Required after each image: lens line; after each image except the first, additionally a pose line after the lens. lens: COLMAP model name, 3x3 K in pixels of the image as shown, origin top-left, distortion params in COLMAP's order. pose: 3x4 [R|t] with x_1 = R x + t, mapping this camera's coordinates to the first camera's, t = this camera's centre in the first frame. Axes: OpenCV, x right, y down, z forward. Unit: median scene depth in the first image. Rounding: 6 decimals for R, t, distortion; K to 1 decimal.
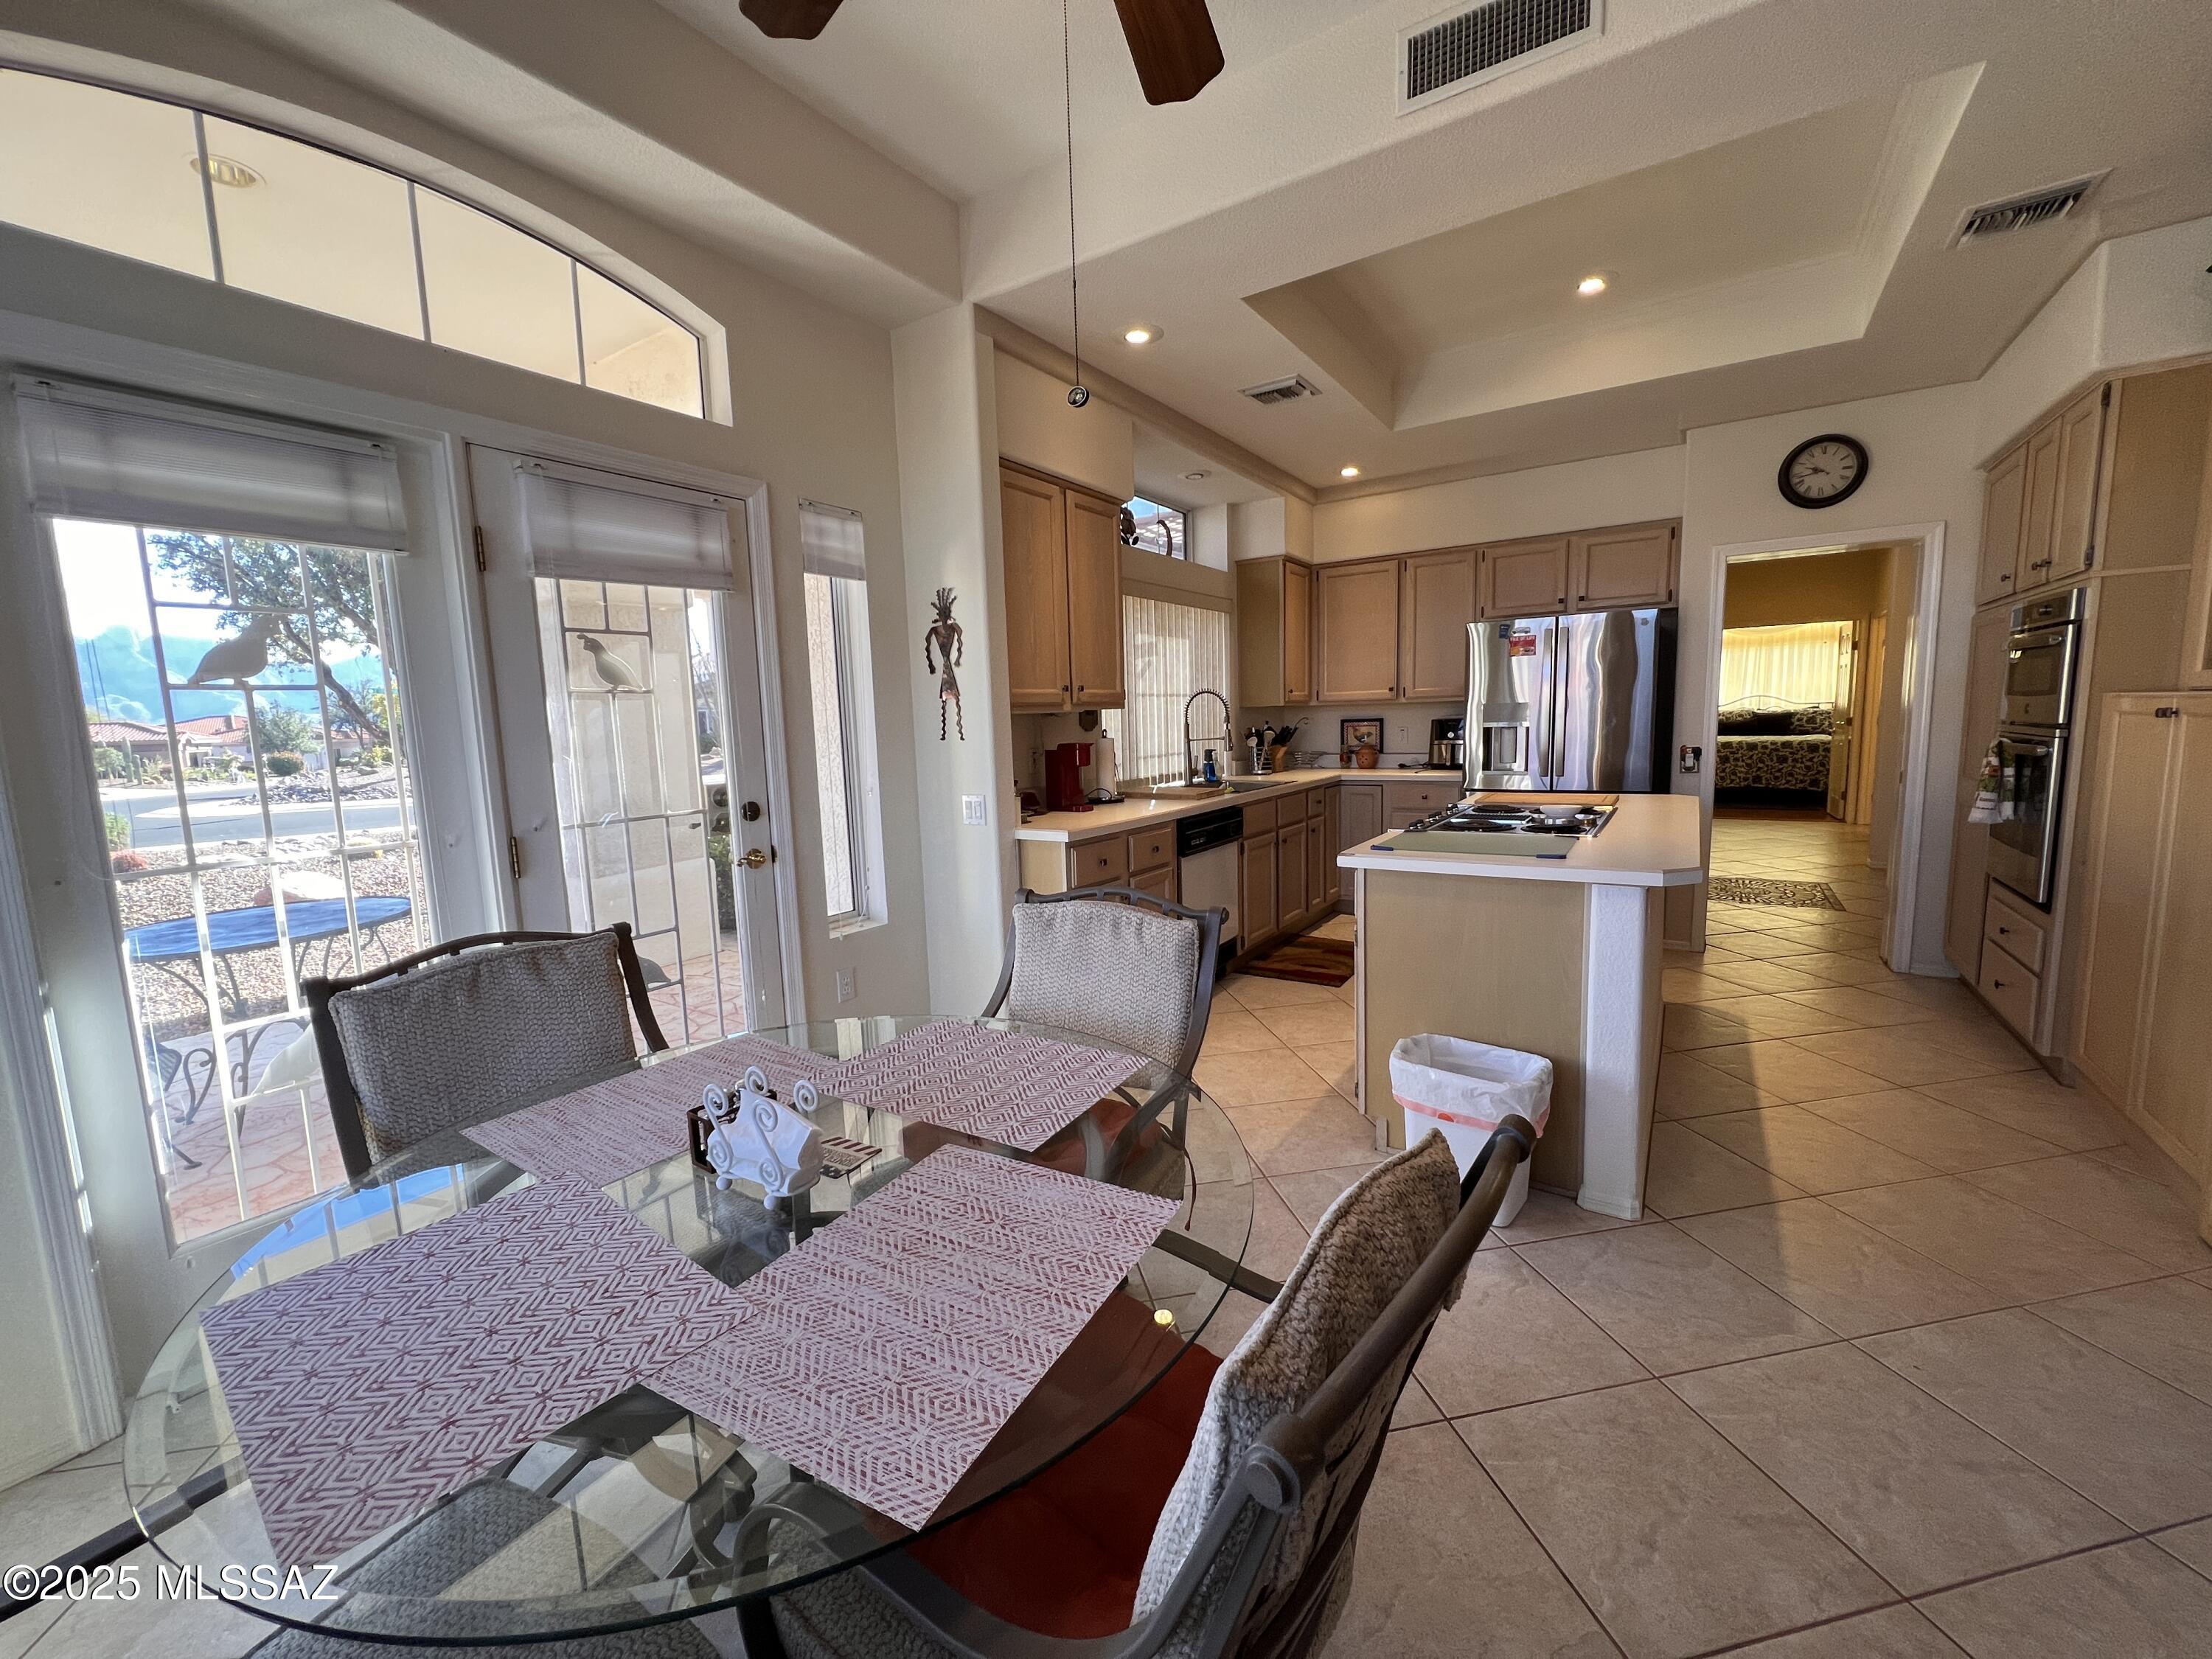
lens RADIAL K [[886.5, 0, 1102.9], [0, 886.5, 832.3], [0, 0, 1]] dist [-0.001087, -0.000189]
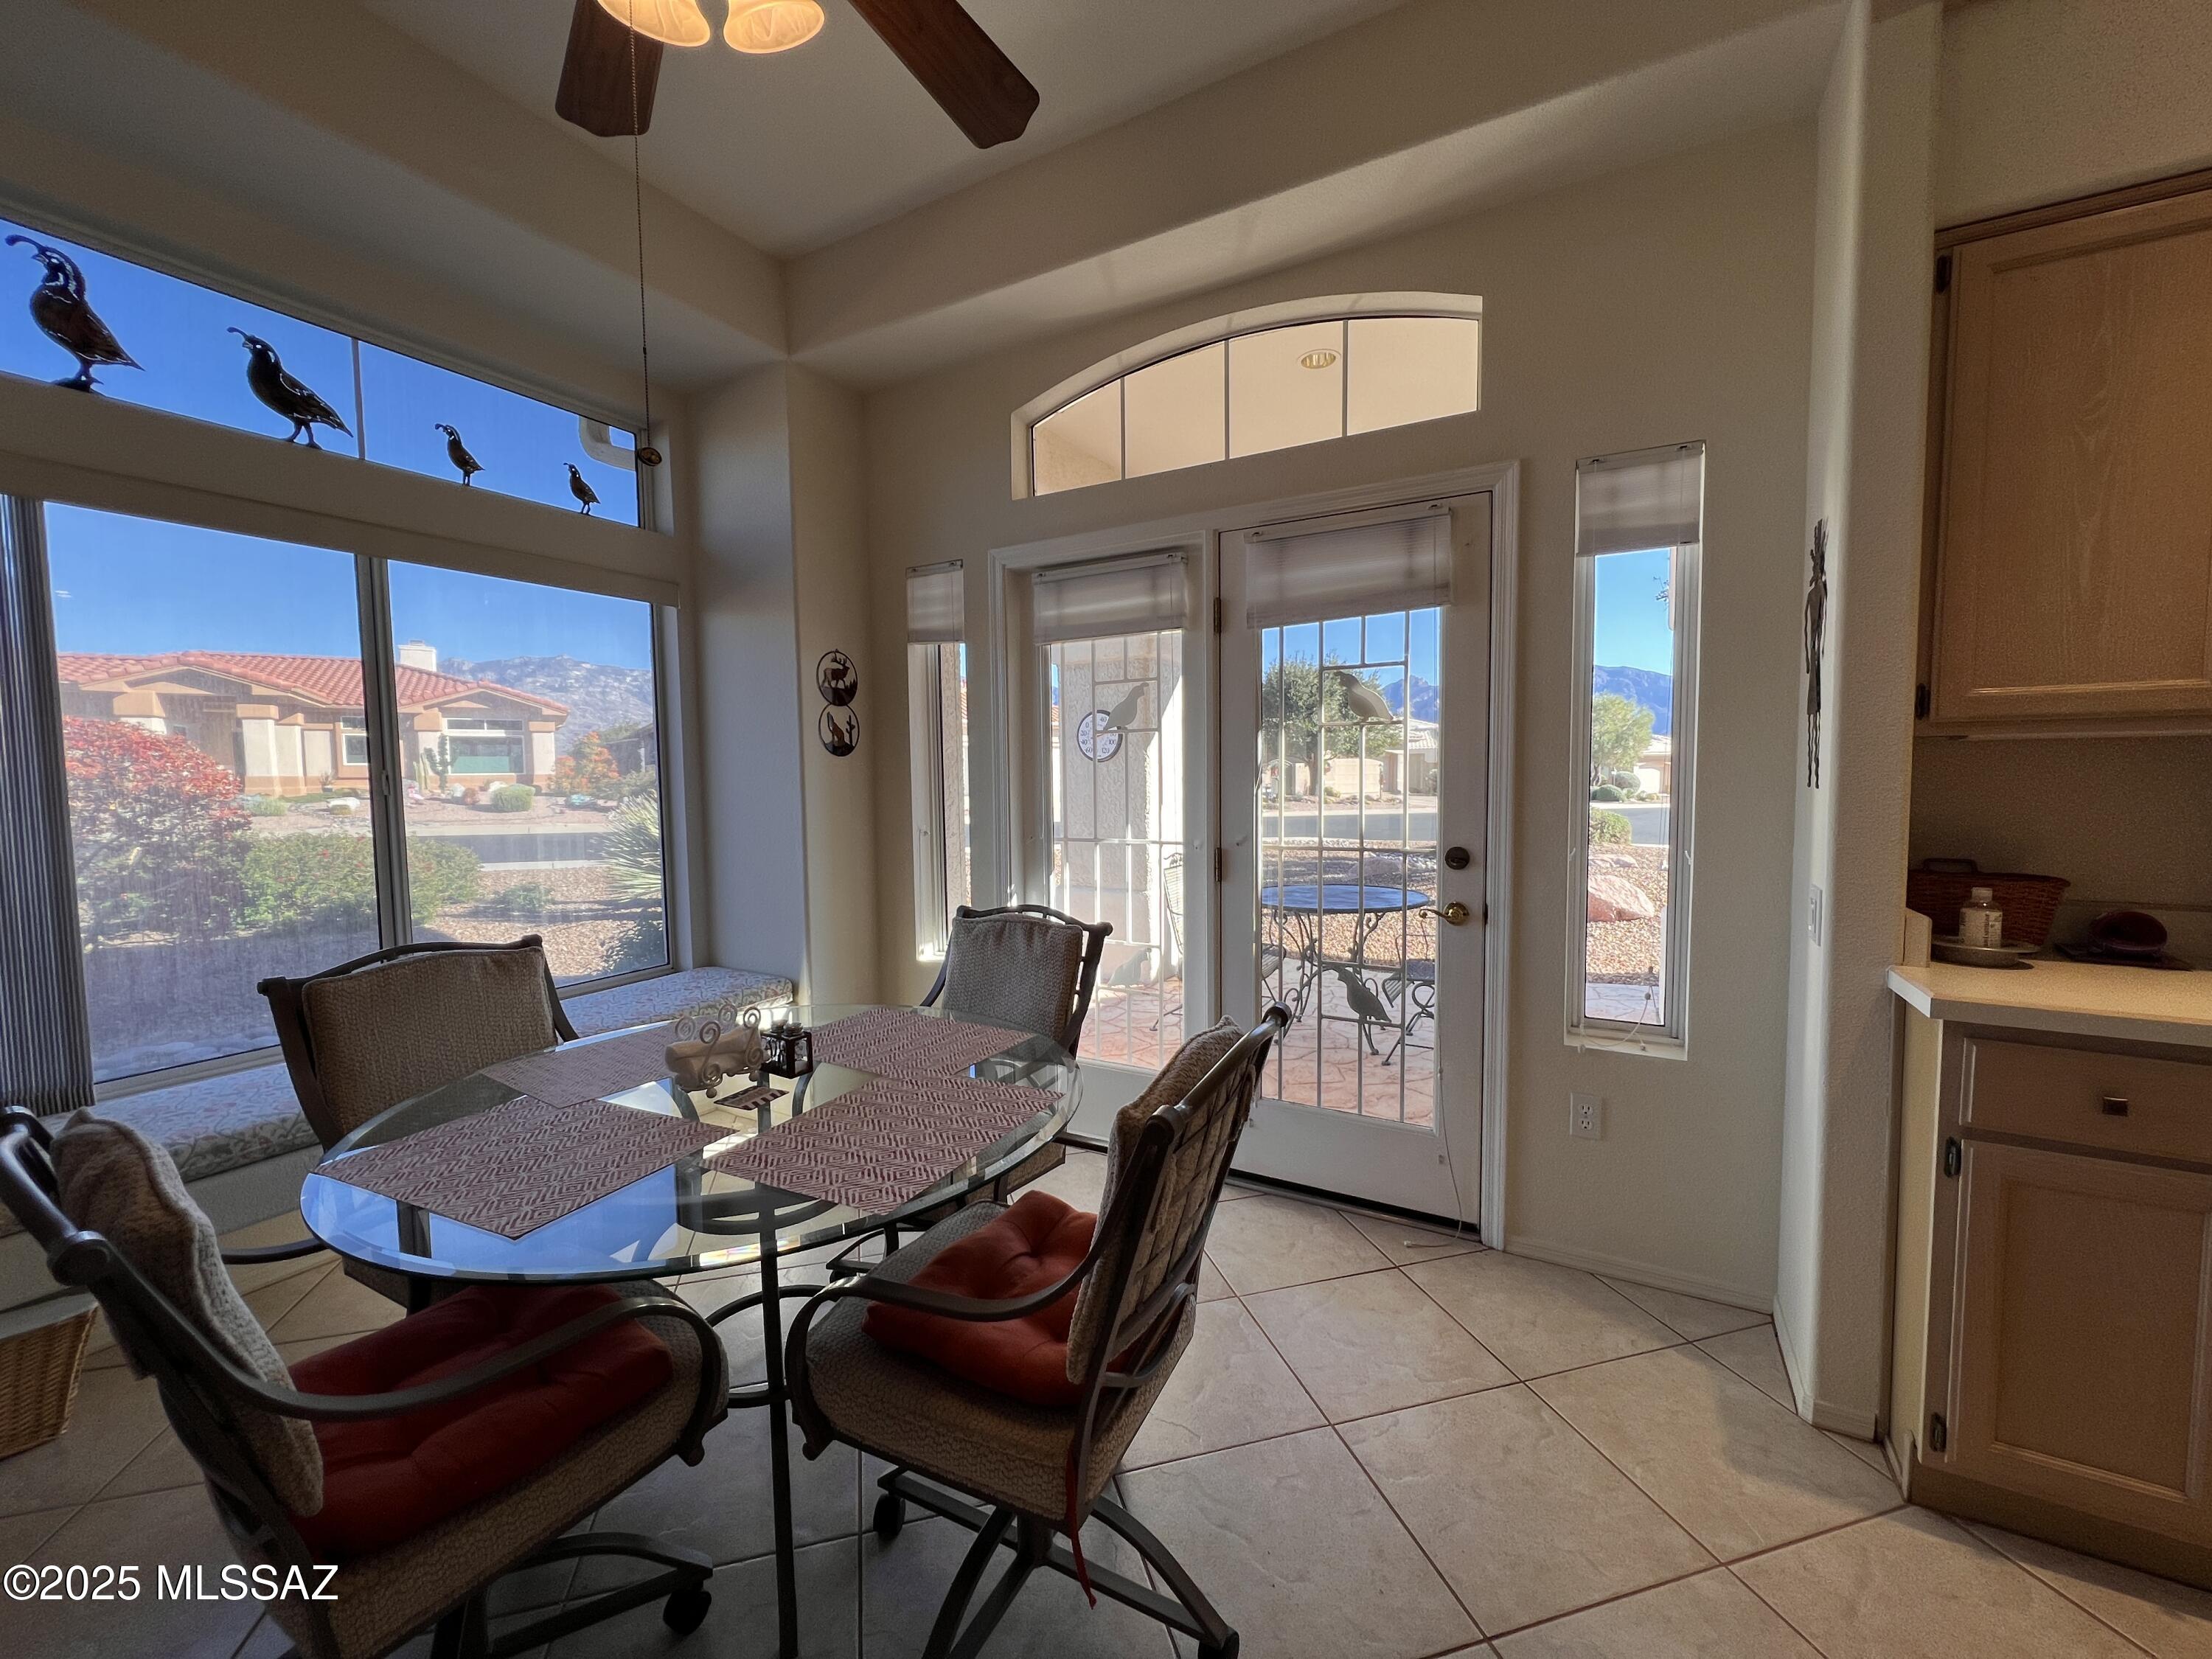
lens RADIAL K [[886.5, 0, 1108.4], [0, 886.5, 823.4], [0, 0, 1]] dist [-0.001087, -0.000189]
pose [[0.077643, 0.088600, -0.993037, 0.470399], [-0.116463, 0.990030, 0.079226, -0.095747], [0.990156, 0.109501, 0.087187, 0.661000]]
